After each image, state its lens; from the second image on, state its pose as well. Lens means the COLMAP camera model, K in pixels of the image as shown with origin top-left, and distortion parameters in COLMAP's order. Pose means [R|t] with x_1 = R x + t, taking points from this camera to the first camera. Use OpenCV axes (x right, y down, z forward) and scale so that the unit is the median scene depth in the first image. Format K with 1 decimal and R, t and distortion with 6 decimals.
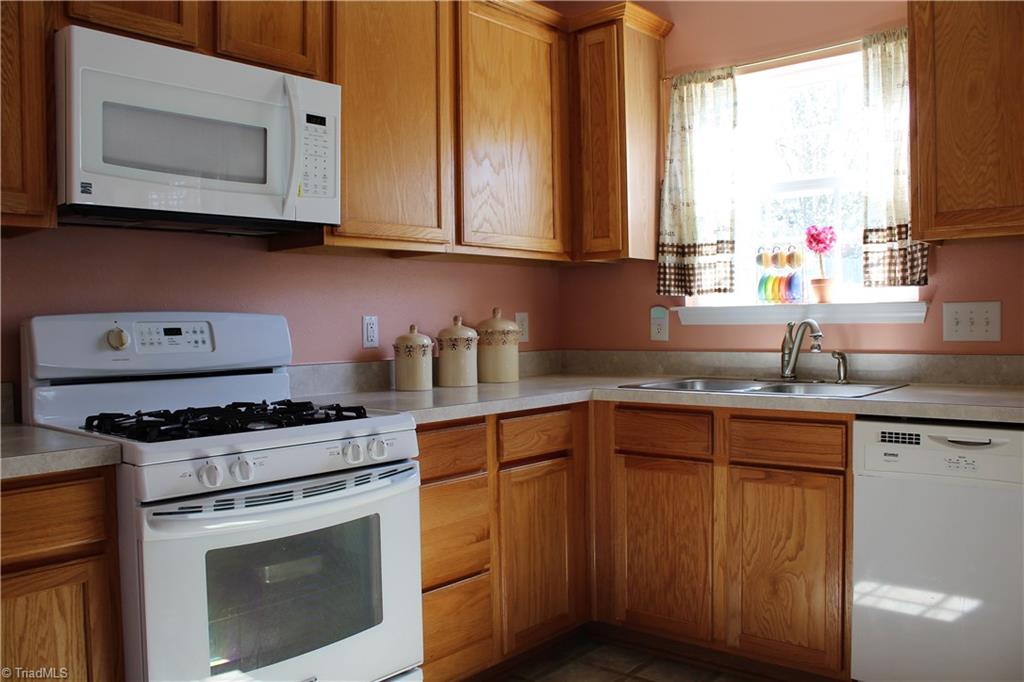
lens RADIAL K [[864.6, 0, 510.7], [0, 864.6, 331.4], [0, 0, 1]] dist [-0.106616, 0.041019]
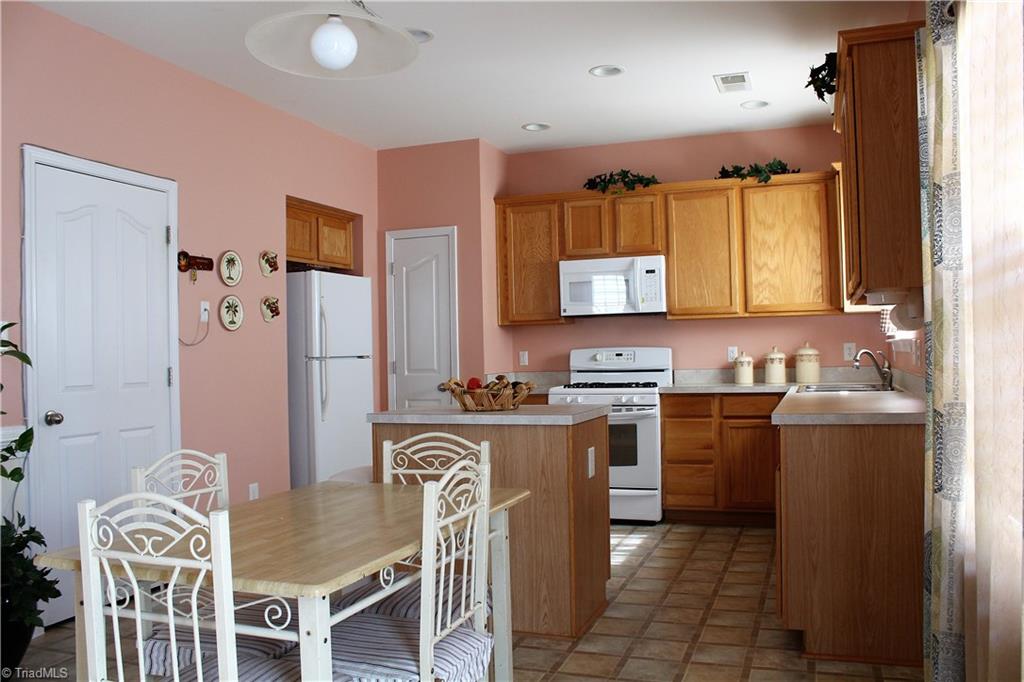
lens RADIAL K [[864.6, 0, 509.8], [0, 864.6, 338.3], [0, 0, 1]] dist [-0.106616, 0.041019]
pose [[0.351103, -0.010637, -0.936277, 1.876658], [0.003565, 0.999943, -0.010023, -0.023749], [0.936330, 0.000182, 0.351121, -0.267557]]
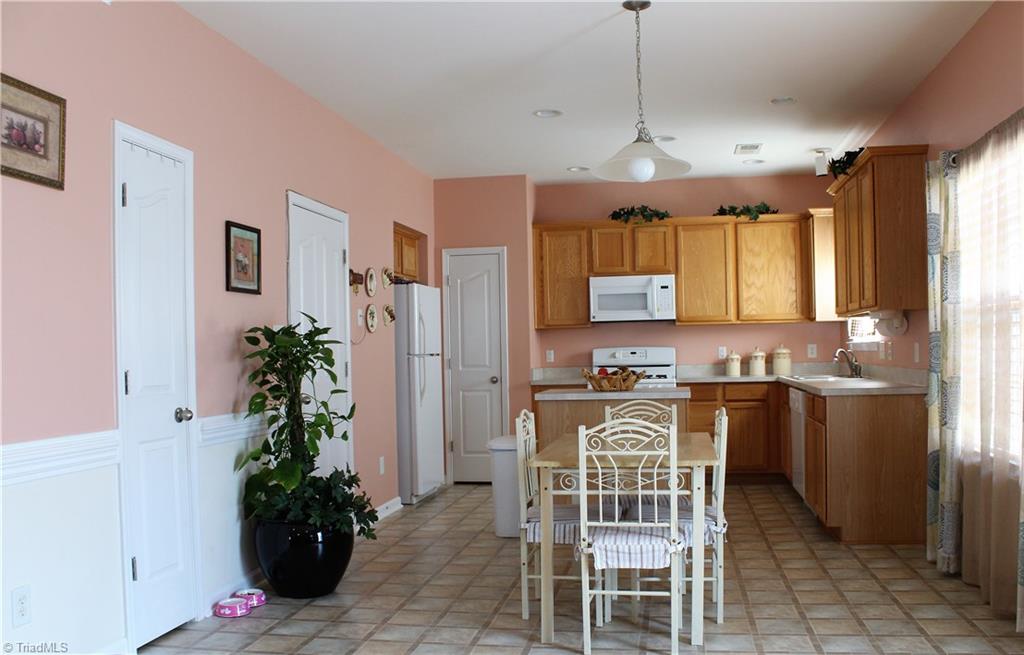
lens RADIAL K [[922.1, 0, 510.9], [0, 922.1, 365.4], [0, 0, 1]] dist [-0.122048, -0.039369]
pose [[0.512007, 0.015235, -0.858846, 2.270090], [0.001591, 0.999824, 0.018685, -0.017930], [0.858980, -0.010933, 0.511893, -1.173860]]
